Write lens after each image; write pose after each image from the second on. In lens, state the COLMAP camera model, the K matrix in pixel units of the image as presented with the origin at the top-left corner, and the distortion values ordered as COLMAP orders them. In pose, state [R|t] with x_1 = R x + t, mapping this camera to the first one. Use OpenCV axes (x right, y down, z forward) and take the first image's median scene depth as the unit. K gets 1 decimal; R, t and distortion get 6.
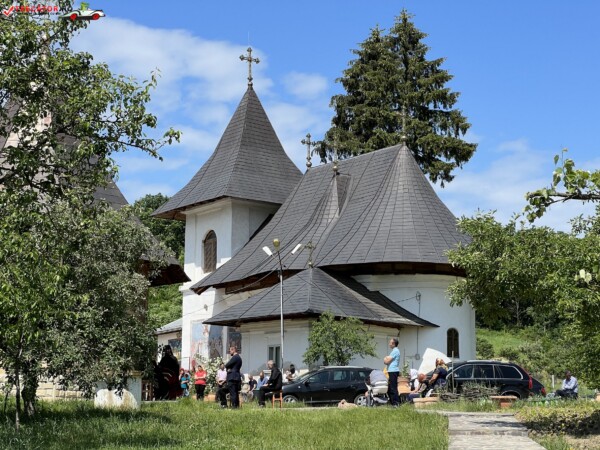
lens RADIAL K [[1320.0, 0, 300.0], [0, 1320.0, 225.0], [0, 0, 1]] dist [0.090637, 0.537773]
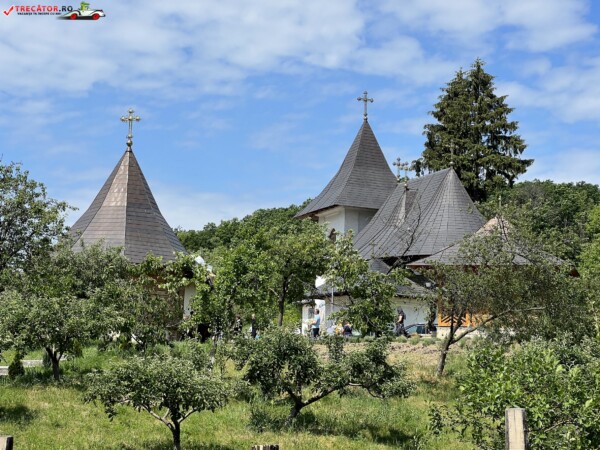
lens RADIAL K [[1318.7, 0, 310.3], [0, 1318.7, 225.5], [0, 0, 1]] dist [0.626717, 0.136718]
pose [[0.974540, -0.009167, -0.224025, 0.262857], [0.015419, 0.999538, 0.026175, -0.042792], [0.223681, -0.028963, 0.974232, -0.415761]]
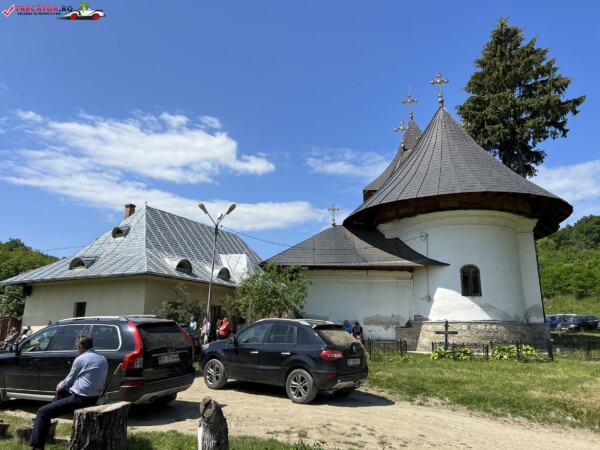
lens RADIAL K [[446.4, 0, 299.0], [0, 446.4, 222.2], [0, 0, 1]] dist [0.068033, -0.080371]
pose [[0.693475, -0.178457, -0.698030, 0.260053], [0.115514, 0.983845, -0.136768, 0.078488], [0.711160, 0.014213, 0.702886, 0.696055]]
